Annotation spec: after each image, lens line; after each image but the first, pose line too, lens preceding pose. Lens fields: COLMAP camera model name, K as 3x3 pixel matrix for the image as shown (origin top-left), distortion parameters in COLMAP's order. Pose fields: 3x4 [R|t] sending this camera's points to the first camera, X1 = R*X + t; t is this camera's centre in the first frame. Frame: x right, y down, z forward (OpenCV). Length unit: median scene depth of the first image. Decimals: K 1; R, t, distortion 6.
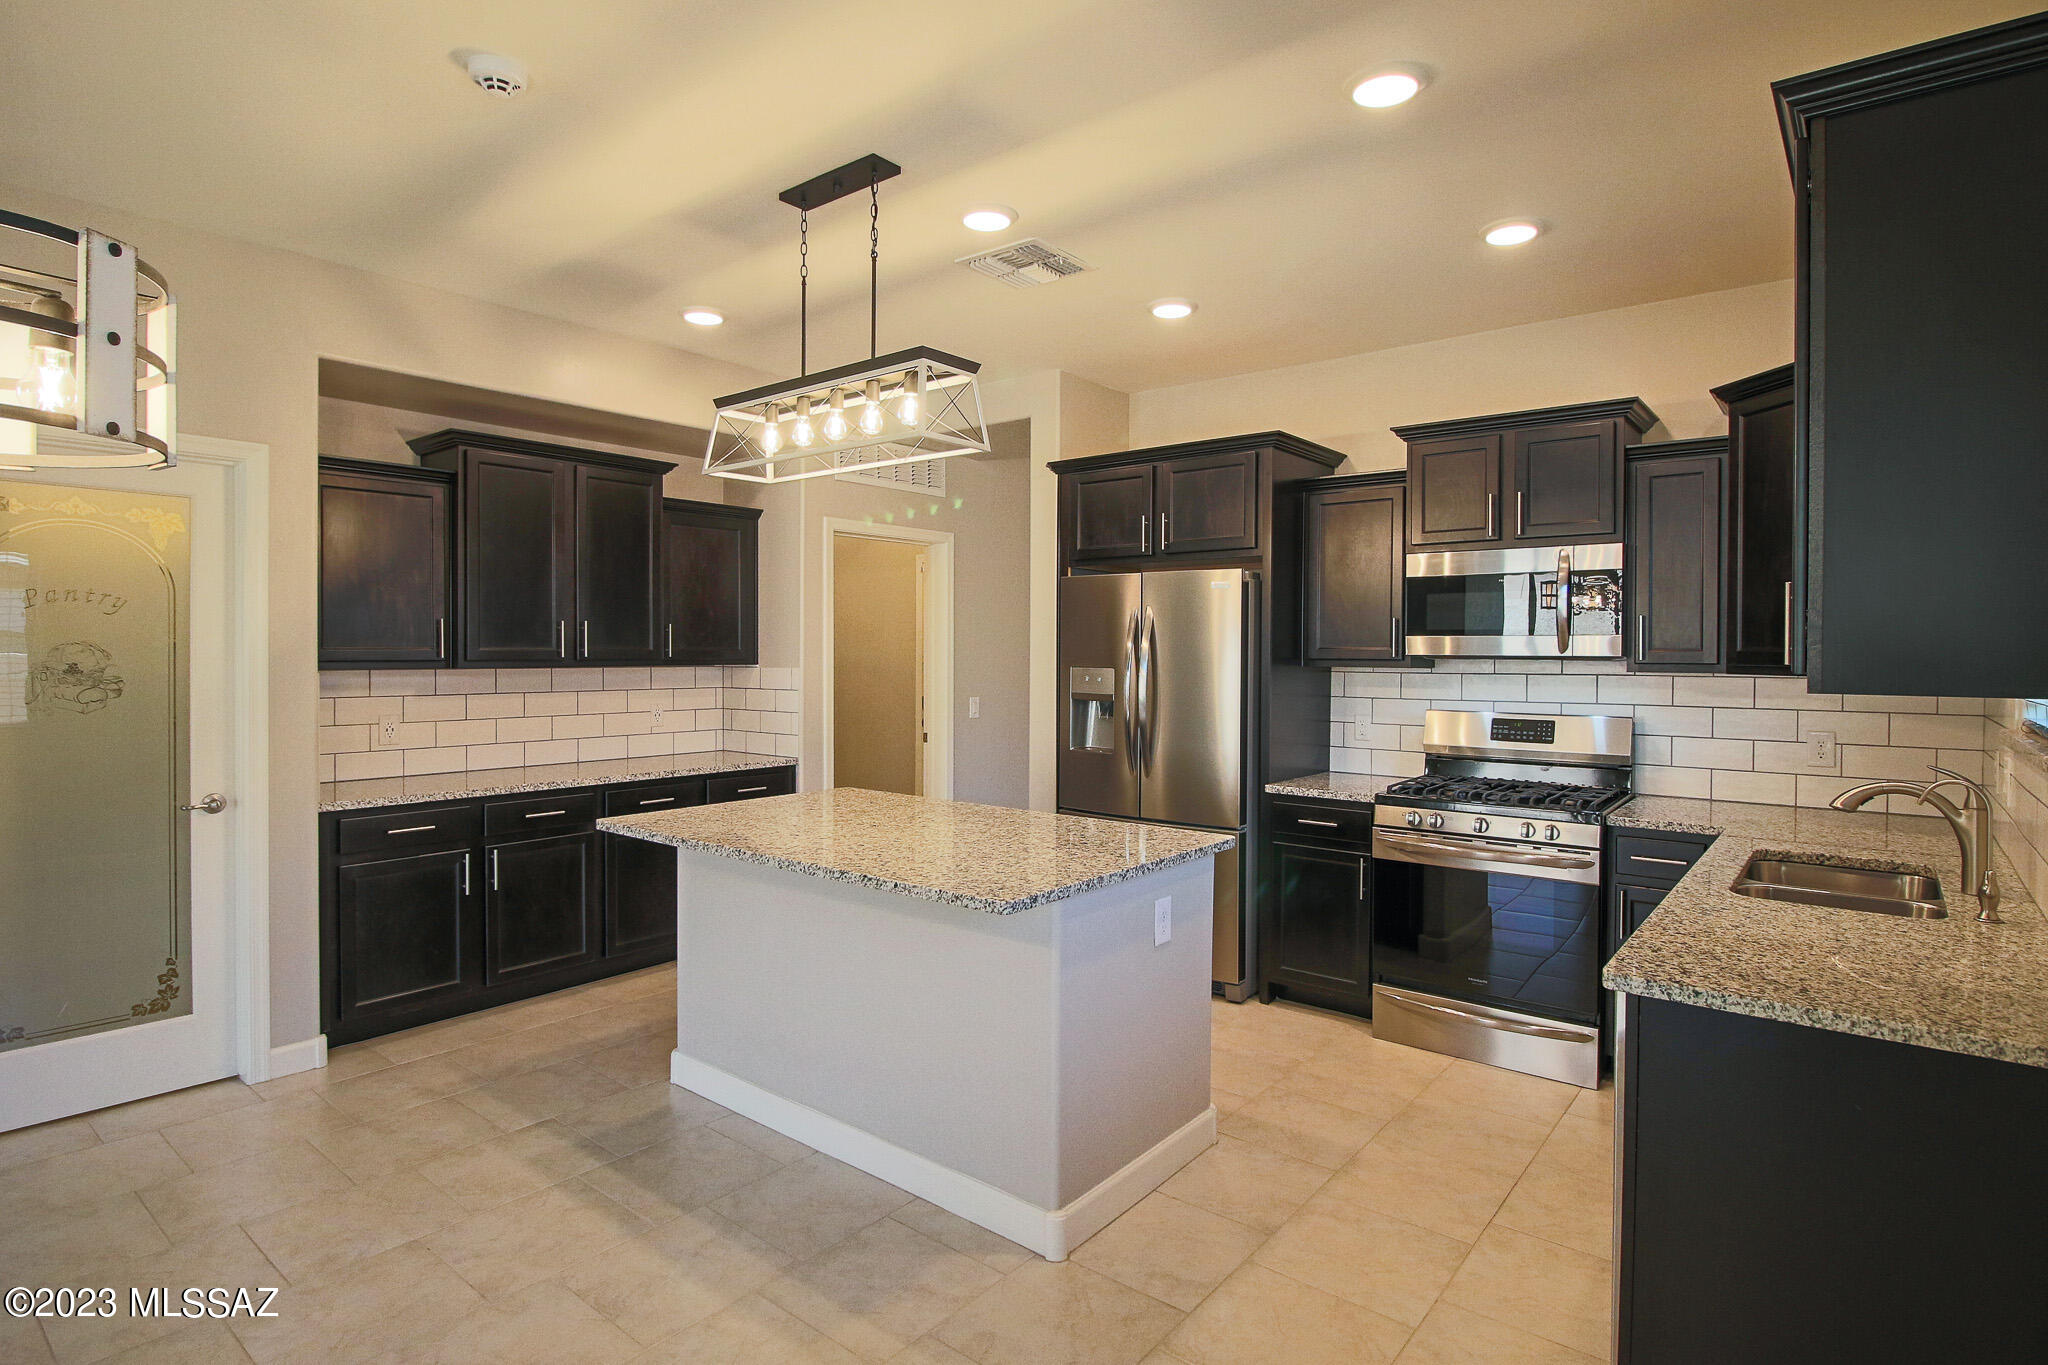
lens RADIAL K [[1052.4, 0, 1032.9], [0, 1052.4, 672.7], [0, 0, 1]] dist [-0.018472, -0.005170]
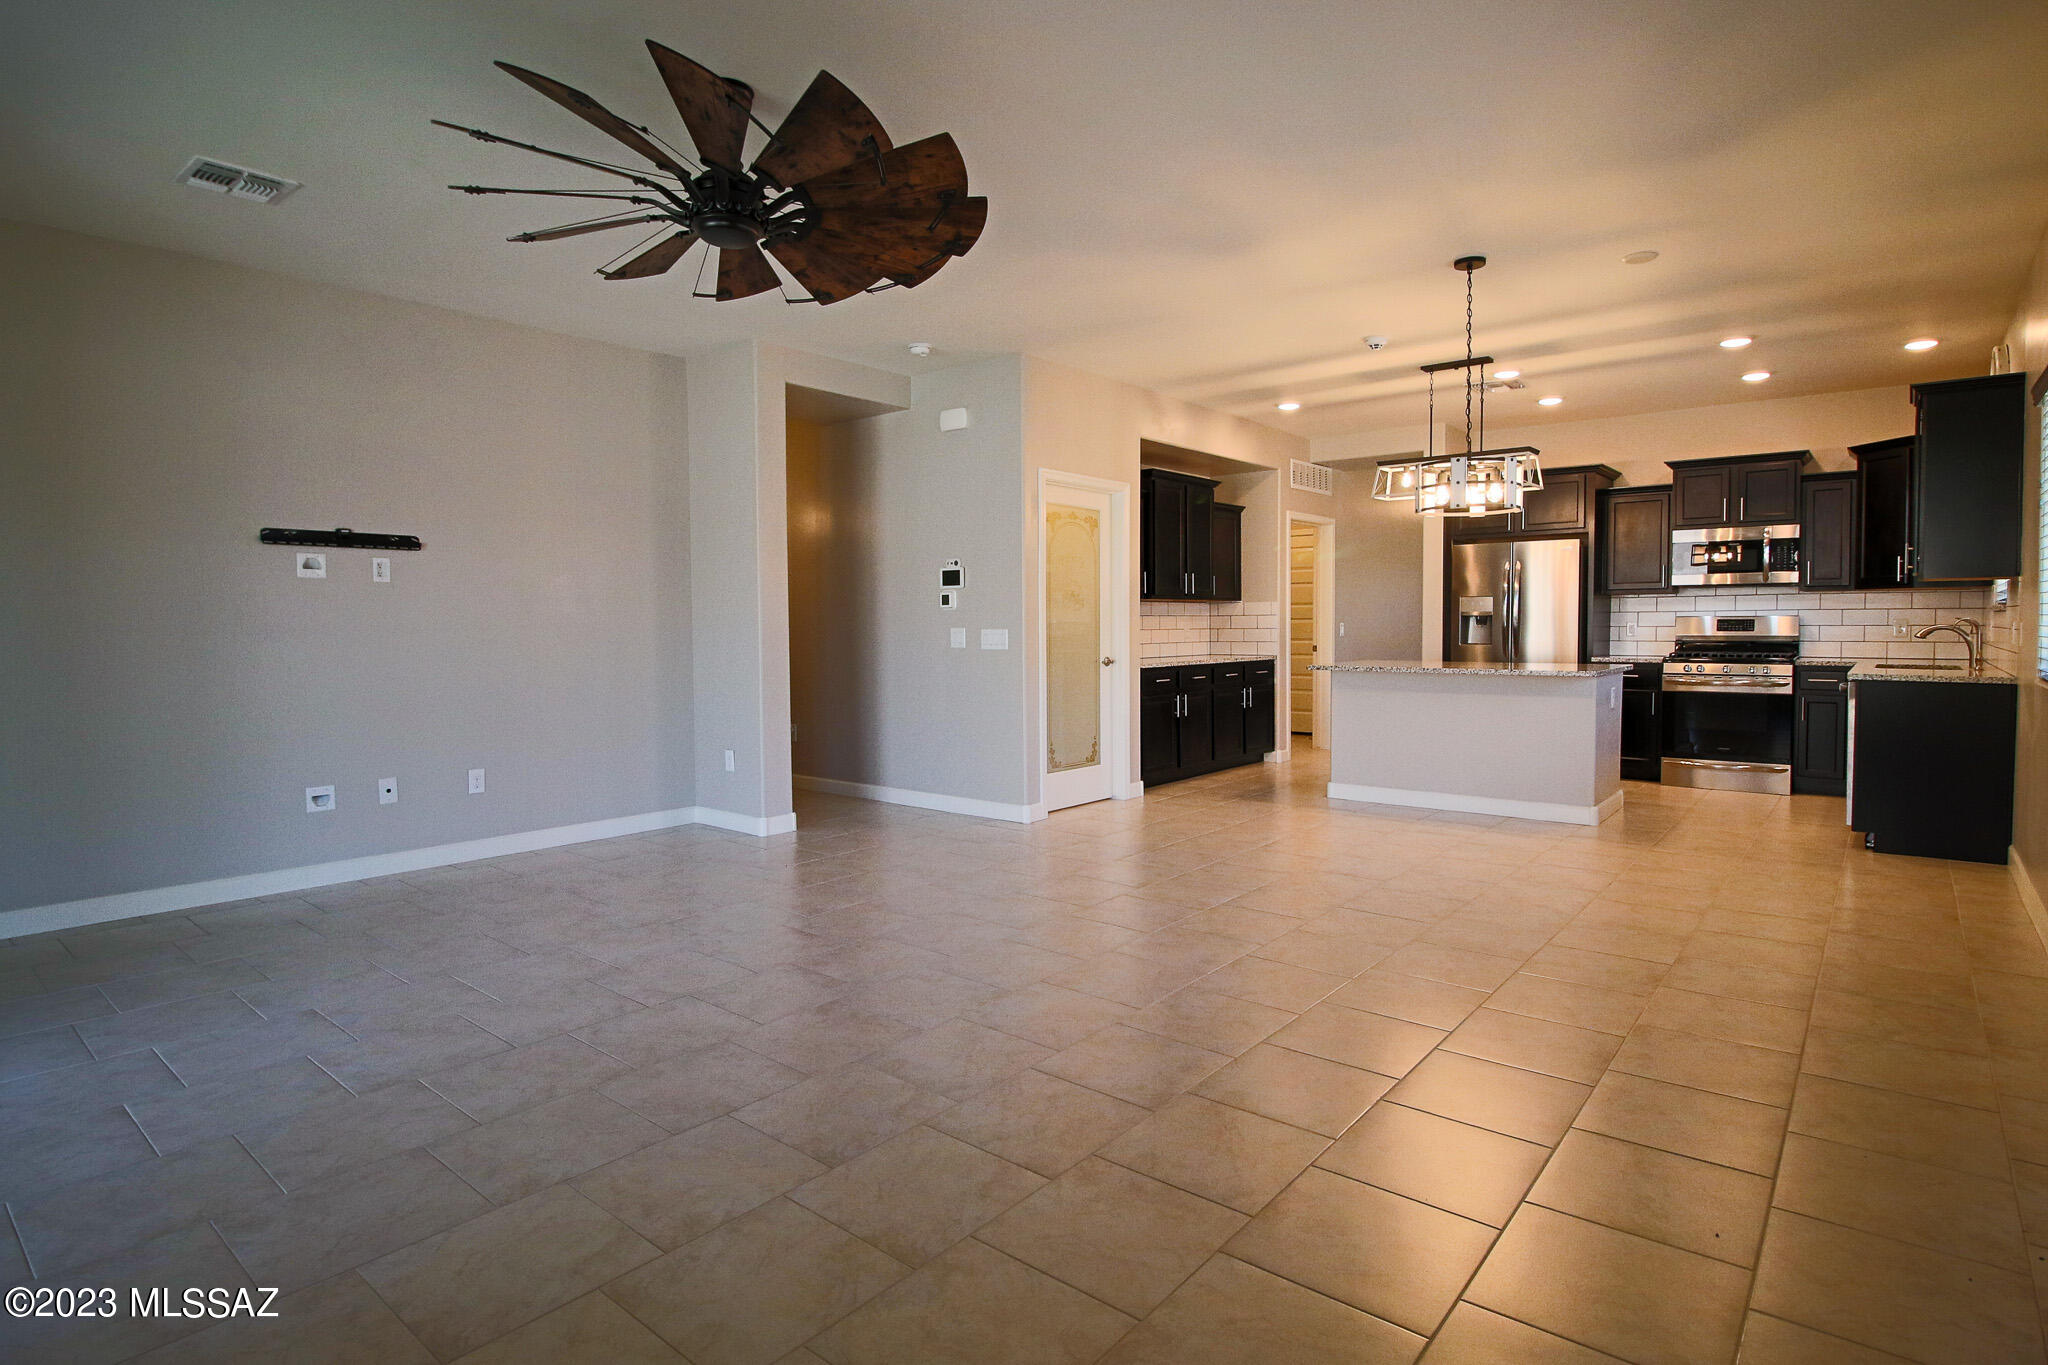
lens RADIAL K [[1052.4, 0, 1021.9], [0, 1052.4, 674.7], [0, 0, 1]] dist [-0.018472, -0.005170]
pose [[0.999727, -0.010673, -0.020804, -0.803445], [0.011275, 0.999514, 0.029053, 0.079017], [0.020484, -0.029280, 0.999361, -0.925371]]
